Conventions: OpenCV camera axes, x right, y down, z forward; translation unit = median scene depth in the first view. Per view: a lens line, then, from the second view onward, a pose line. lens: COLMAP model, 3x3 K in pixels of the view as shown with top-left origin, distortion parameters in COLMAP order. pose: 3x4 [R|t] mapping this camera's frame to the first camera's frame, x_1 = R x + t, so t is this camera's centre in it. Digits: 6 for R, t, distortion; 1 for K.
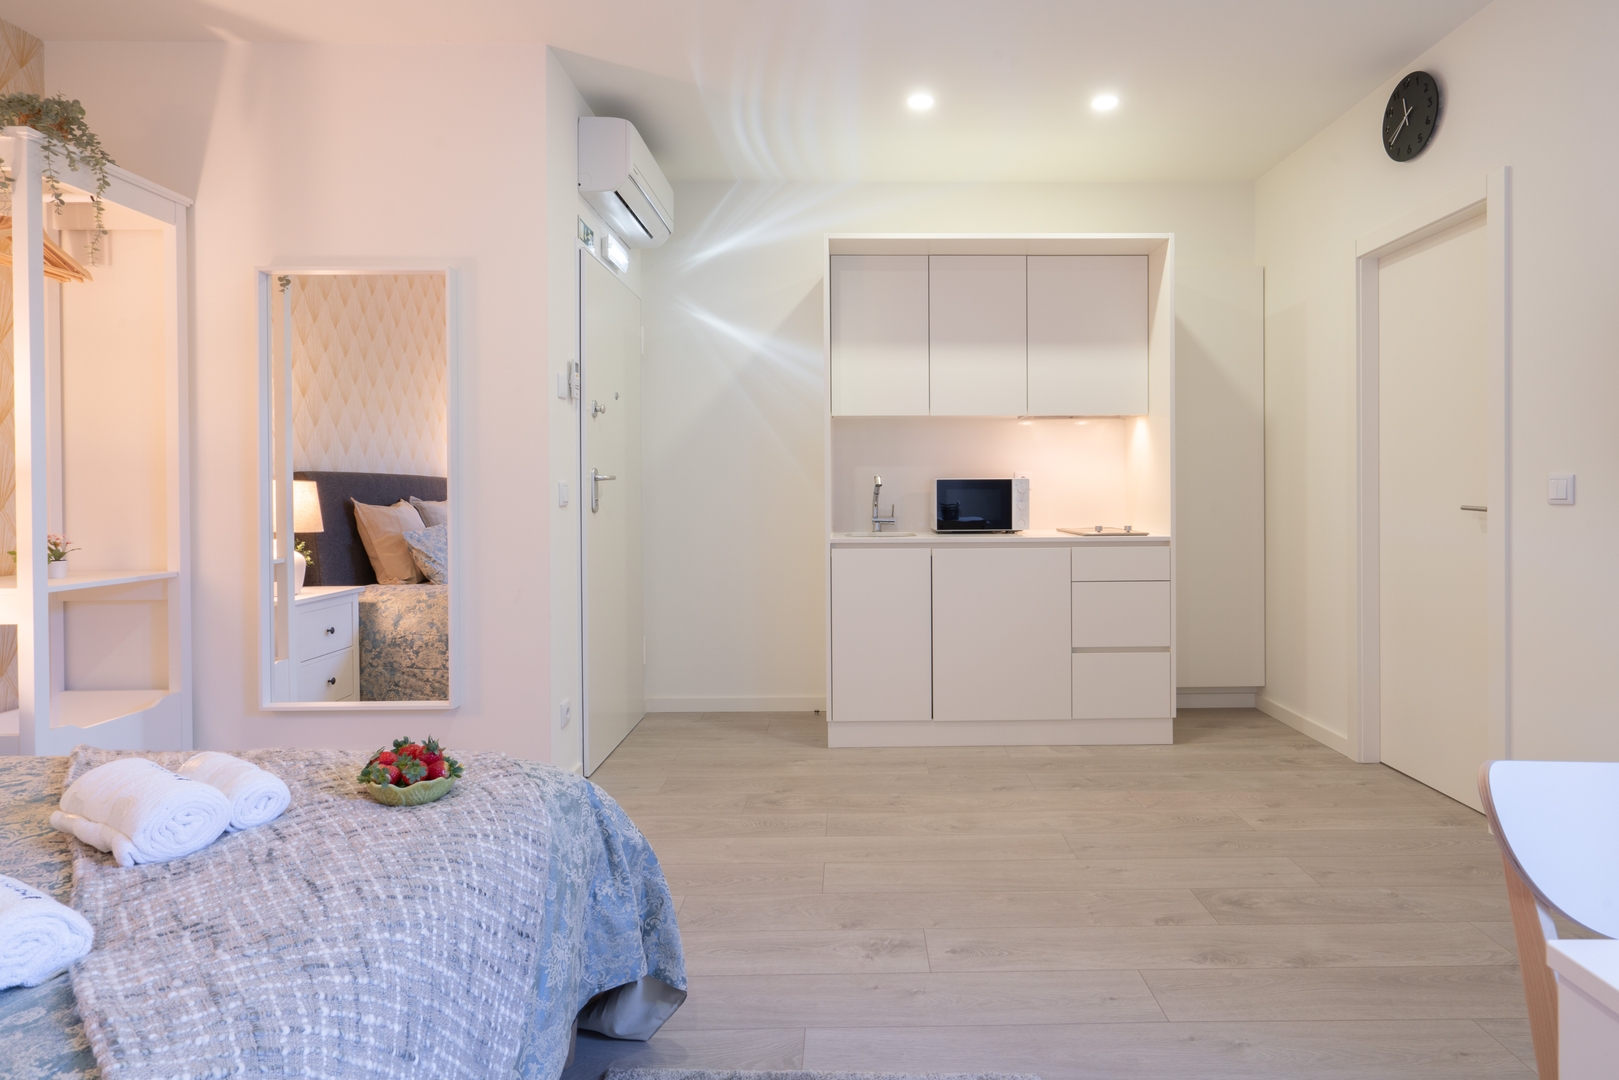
lens RADIAL K [[856.3, 0, 880.7], [0, 856.3, 497.3], [0, 0, 1]] dist [-0.001943, 0.002105]
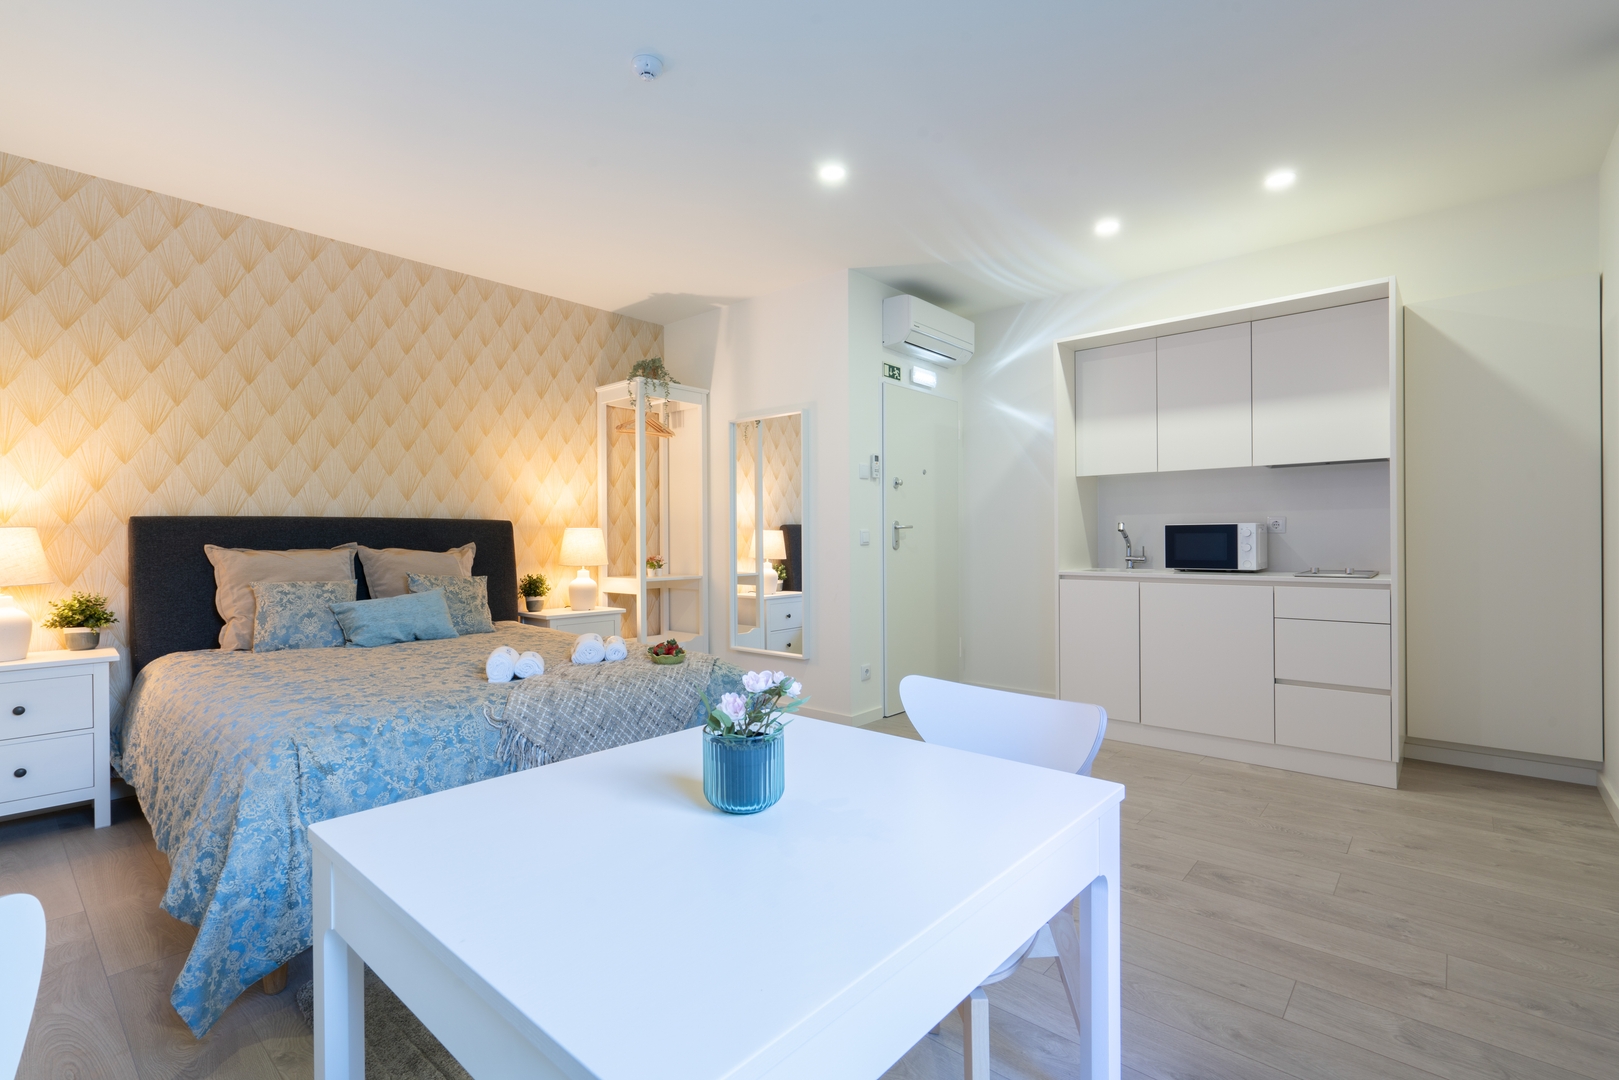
lens RADIAL K [[757.3, 0, 809.5], [0, 757.3, 540.0], [0, 0, 1]] dist [-0.000731, 0.000632]
pose [[0.736058, 0.001906, -0.676916, 0.475104], [-0.002978, 0.999995, -0.000422, 0.001732], [0.676912, 0.002327, 0.736061, -0.118843]]
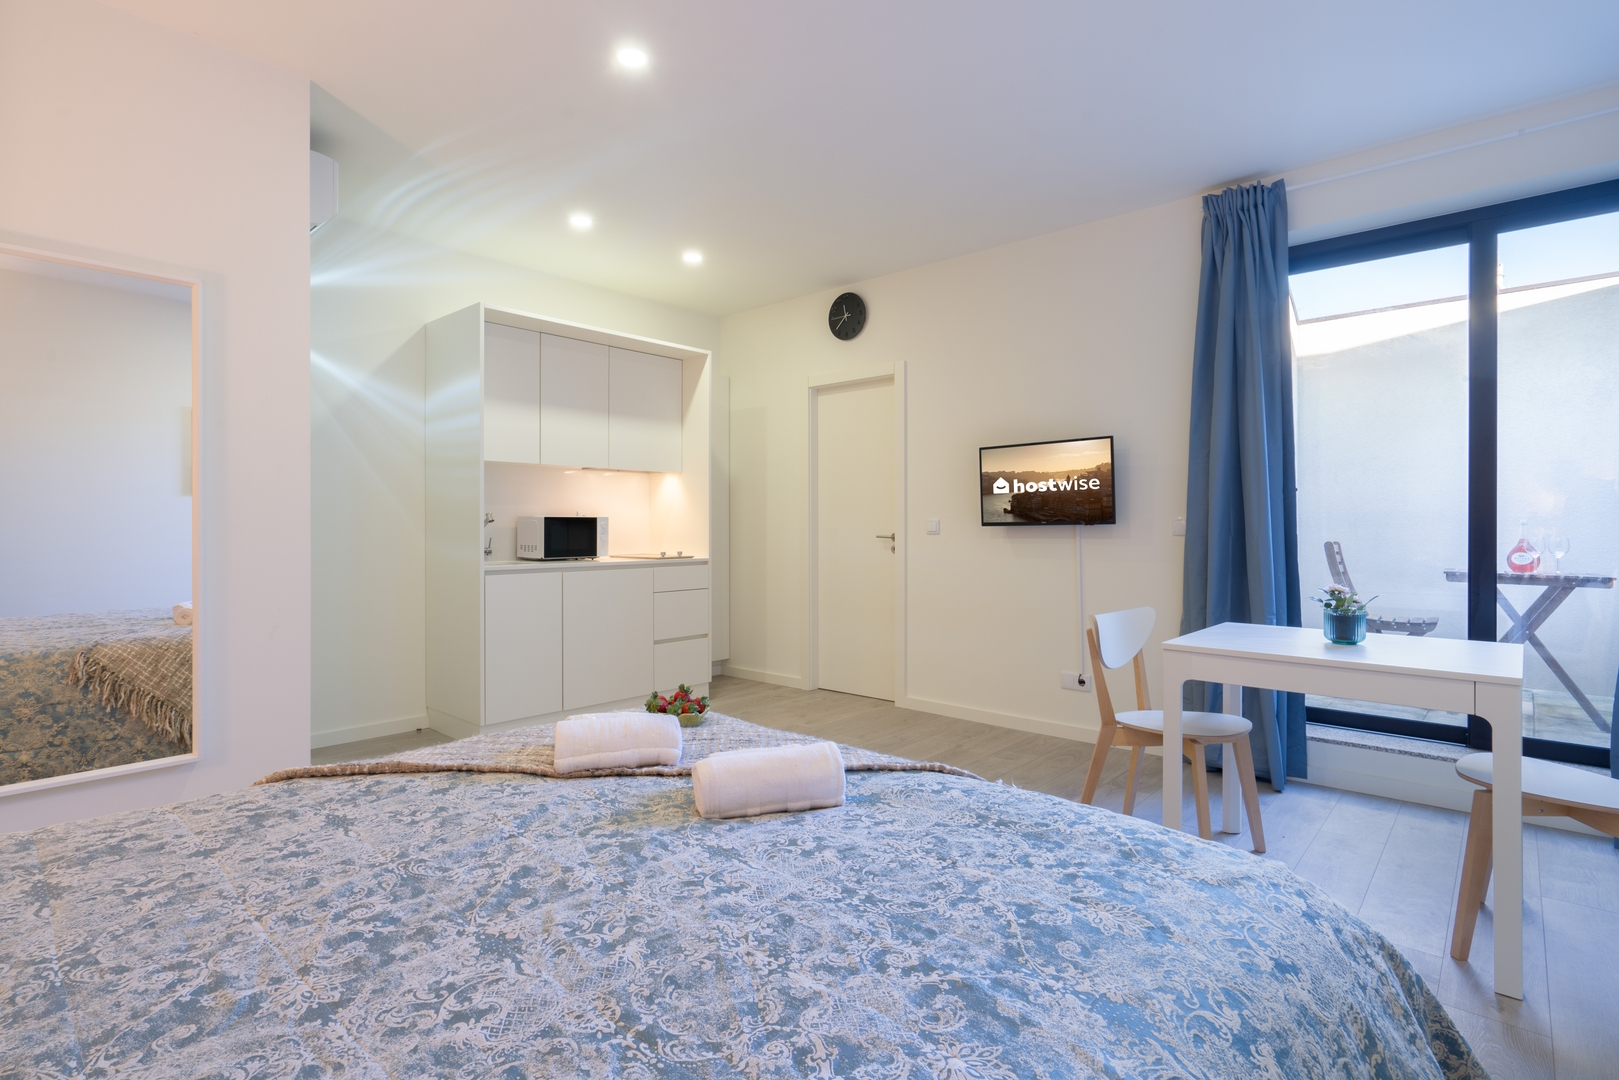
lens RADIAL K [[778.0, 0, 837.8], [0, 778.0, 524.9], [0, 0, 1]] dist [-0.000512, 0.000176]
pose [[0.669500, 0.005222, 0.742794, -0.546921], [0.002038, 0.999959, -0.008867, 0.001515], [-0.742810, 0.007450, 0.669461, -0.057084]]
